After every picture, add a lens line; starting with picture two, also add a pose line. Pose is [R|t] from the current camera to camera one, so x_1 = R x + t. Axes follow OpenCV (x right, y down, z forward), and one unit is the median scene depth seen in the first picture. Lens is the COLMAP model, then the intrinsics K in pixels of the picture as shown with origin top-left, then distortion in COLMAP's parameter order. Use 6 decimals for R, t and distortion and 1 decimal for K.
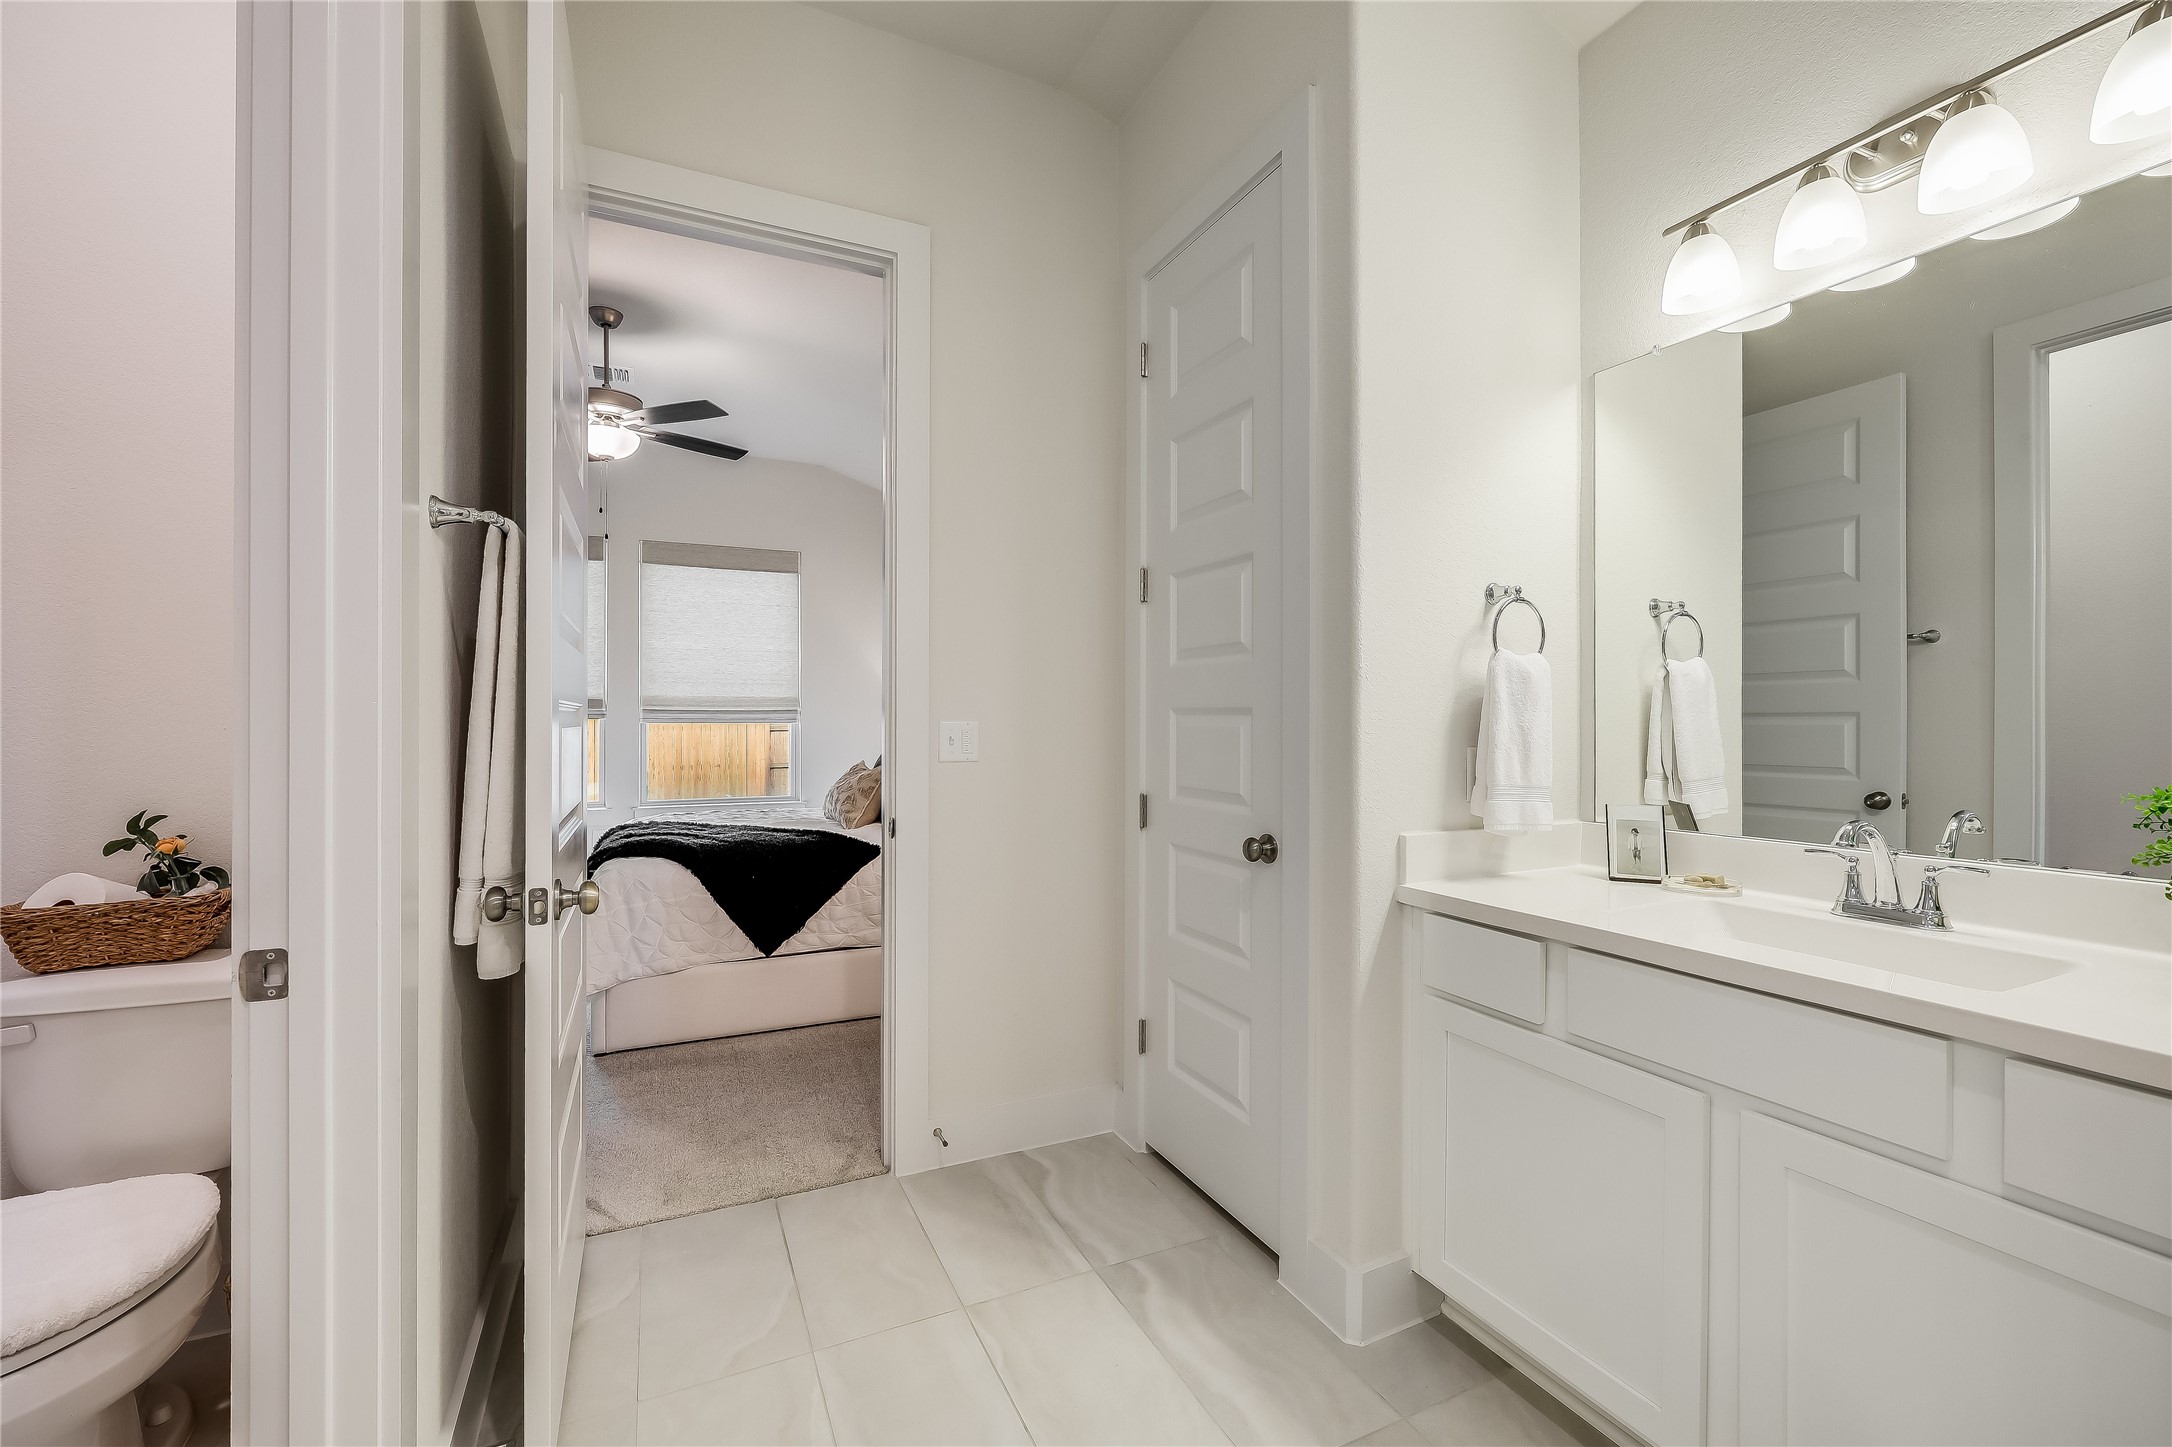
lens RADIAL K [[878.8, 0, 1077.3], [0, 878.8, 720.8], [0, 0, 1]] dist [0.000503, 0.000365]
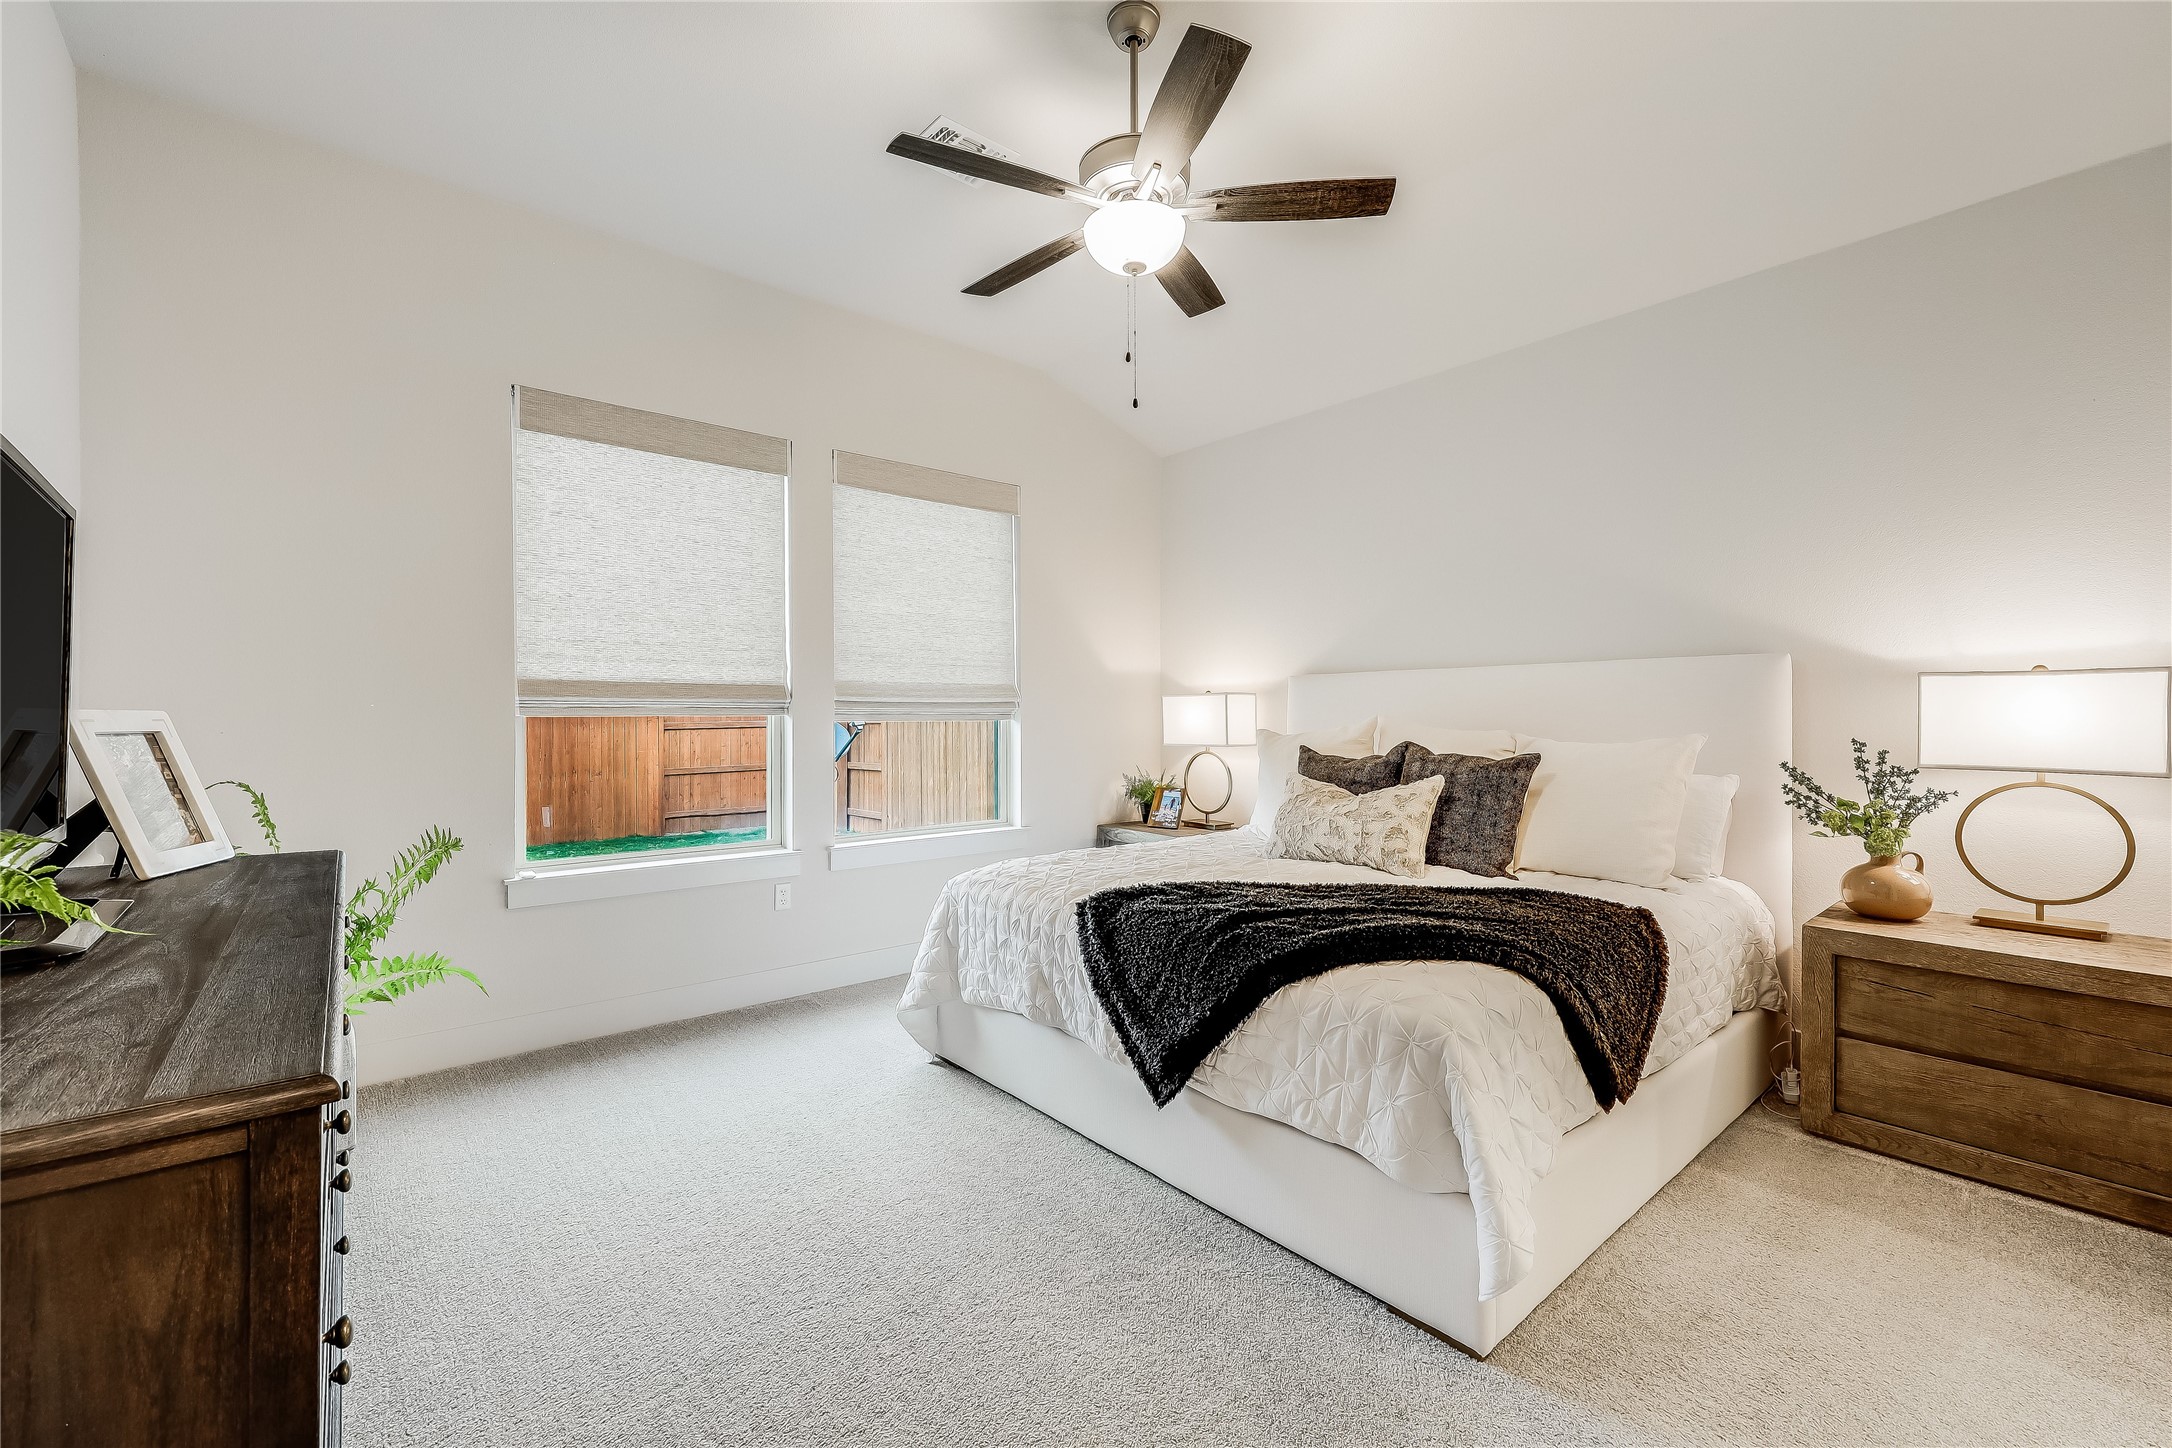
lens RADIAL K [[883.8, 0, 1078.2], [0, 883.8, 723.9], [0, 0, 1]] dist [-0.000296, -0.000161]
pose [[0.969368, -0.005706, 0.245545, -0.841950], [0.003407, 0.999946, 0.009786, -0.001619], [-0.245588, -0.008650, 0.969336, 0.511893]]
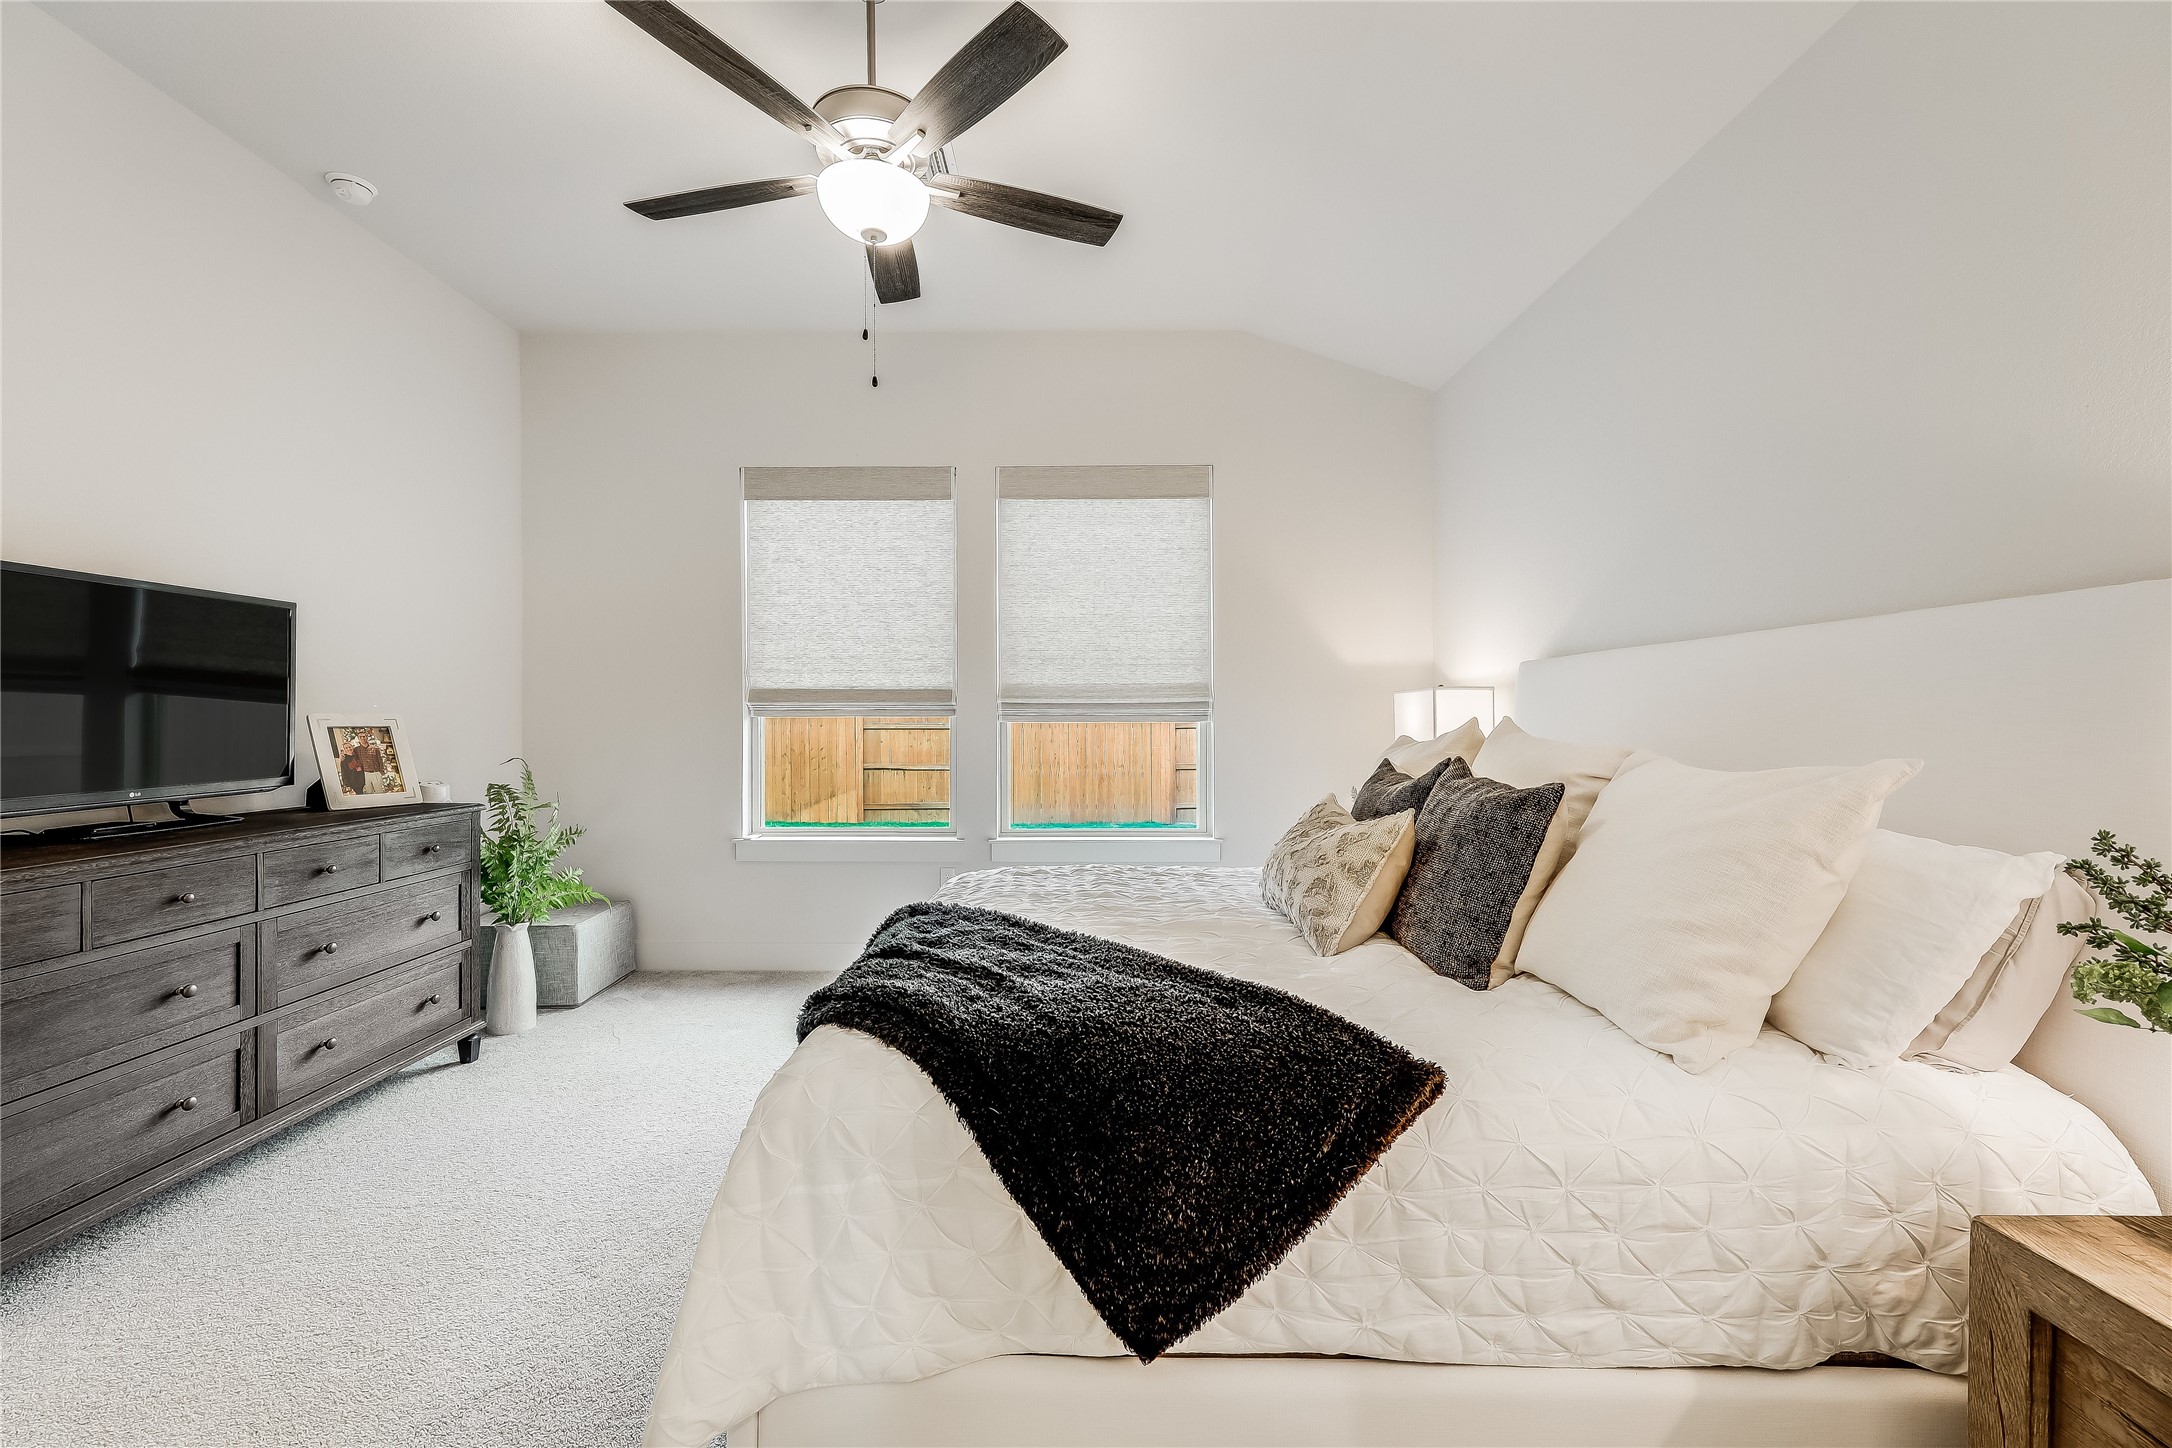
lens RADIAL K [[878.8, 0, 1077.3], [0, 878.8, 721.3], [0, 0, 1]] dist [0.000503, 0.000365]
pose [[0.899866, 0.000245, -0.436167, -0.218526], [0.002011, 0.999987, 0.004711, -0.001599], [0.436163, -0.005116, 0.899853, 0.661342]]
